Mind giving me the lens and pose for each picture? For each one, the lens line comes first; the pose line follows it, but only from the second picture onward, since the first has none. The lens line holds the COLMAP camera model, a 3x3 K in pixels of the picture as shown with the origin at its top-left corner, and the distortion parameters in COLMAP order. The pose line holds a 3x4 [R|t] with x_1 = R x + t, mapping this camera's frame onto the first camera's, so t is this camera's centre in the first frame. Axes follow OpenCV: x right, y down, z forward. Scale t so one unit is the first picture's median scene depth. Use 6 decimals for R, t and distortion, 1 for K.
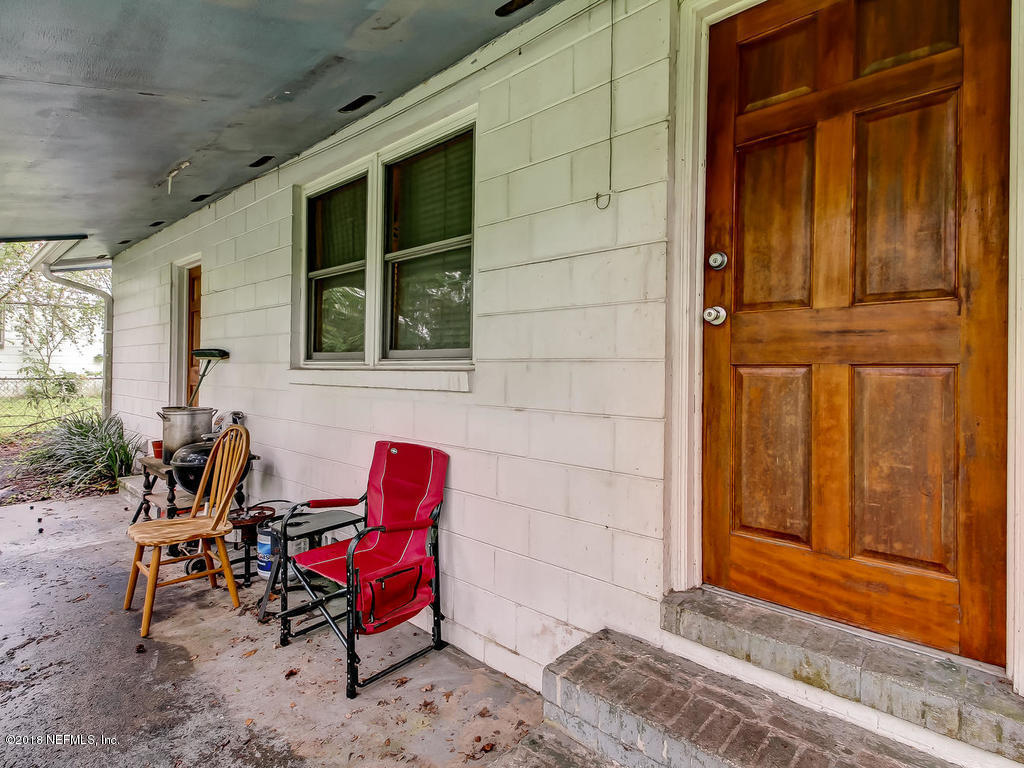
lens RADIAL K [[531.4, 0, 508.5], [0, 531.4, 374.3], [0, 0, 1]] dist [0.005101, -0.009259]
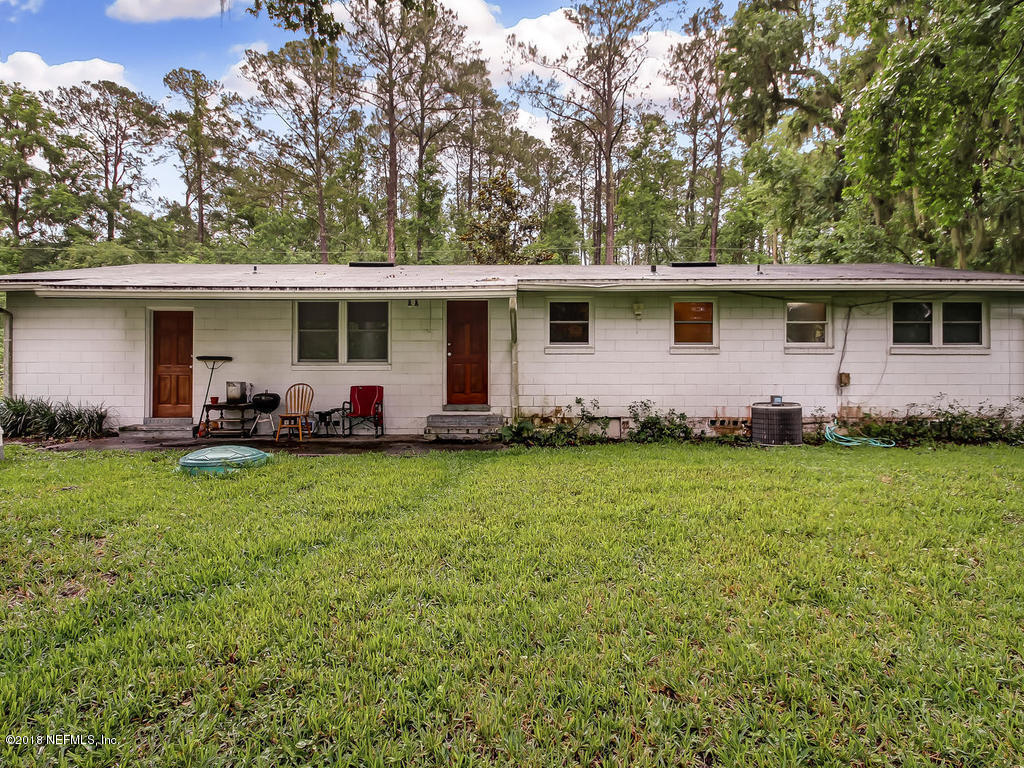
lens RADIAL K [[531.4, 0, 510.6], [0, 531.4, 373.5], [0, 0, 1]] dist [0.005101, -0.009259]
pose [[0.709115, -0.013119, 0.704970, -2.789763], [0.012757, 0.999902, 0.005775, 0.057127], [-0.704977, 0.004898, 0.709213, -3.074810]]
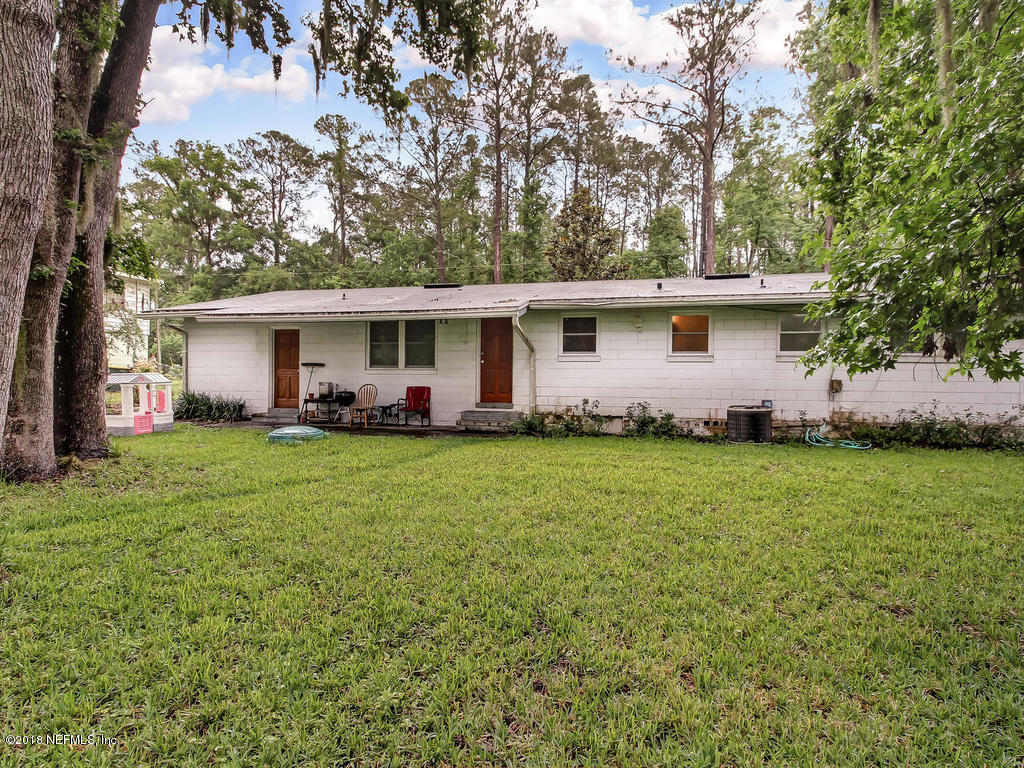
lens RADIAL K [[531.4, 0, 514.6], [0, 531.4, 387.3], [0, 0, 1]] dist [0.005101, -0.009259]
pose [[0.857746, -0.016264, 0.513817, -2.510379], [0.005900, 0.999745, 0.021797, 0.063785], [-0.514040, -0.015665, 0.857623, -4.603088]]
